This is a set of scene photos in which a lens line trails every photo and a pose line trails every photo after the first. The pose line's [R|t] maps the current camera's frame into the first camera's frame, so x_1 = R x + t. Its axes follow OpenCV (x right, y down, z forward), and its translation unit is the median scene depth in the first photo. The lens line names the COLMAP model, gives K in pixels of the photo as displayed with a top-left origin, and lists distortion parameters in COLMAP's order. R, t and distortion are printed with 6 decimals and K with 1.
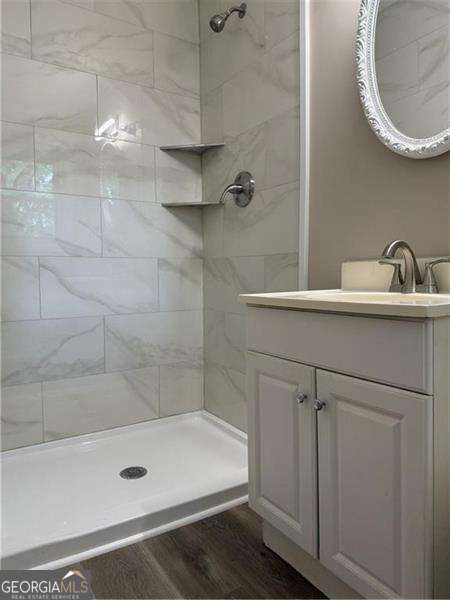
lens RADIAL K [[424.4, 0, 231.4], [0, 424.4, 301.9], [0, 0, 1]] dist [0.035516, -0.057483]
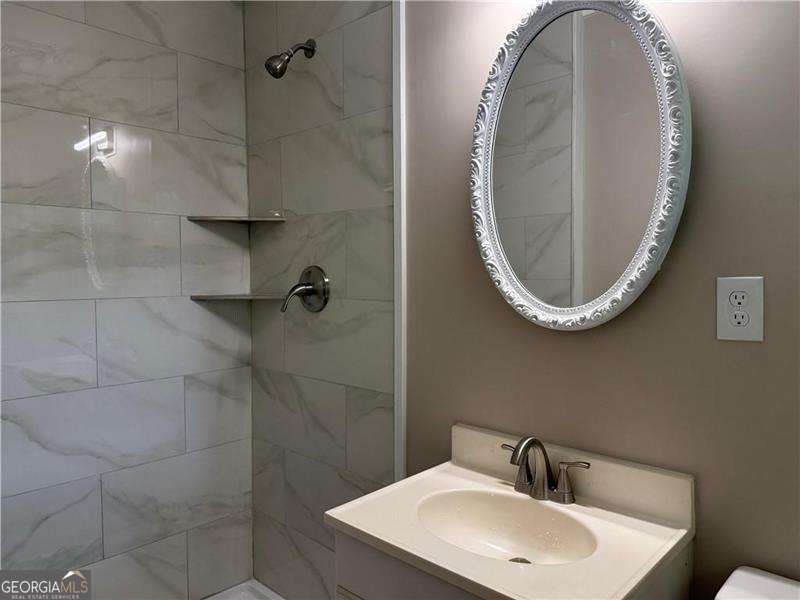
lens RADIAL K [[565.8, 0, 414.7], [0, 565.8, 281.4], [0, 0, 1]] dist [0.035516, -0.057483]
pose [[0.965165, -0.005055, 0.261591, -0.056700], [0.009080, 0.999858, -0.014182, -0.254051], [-0.261483, 0.016063, 0.965075, 0.009525]]
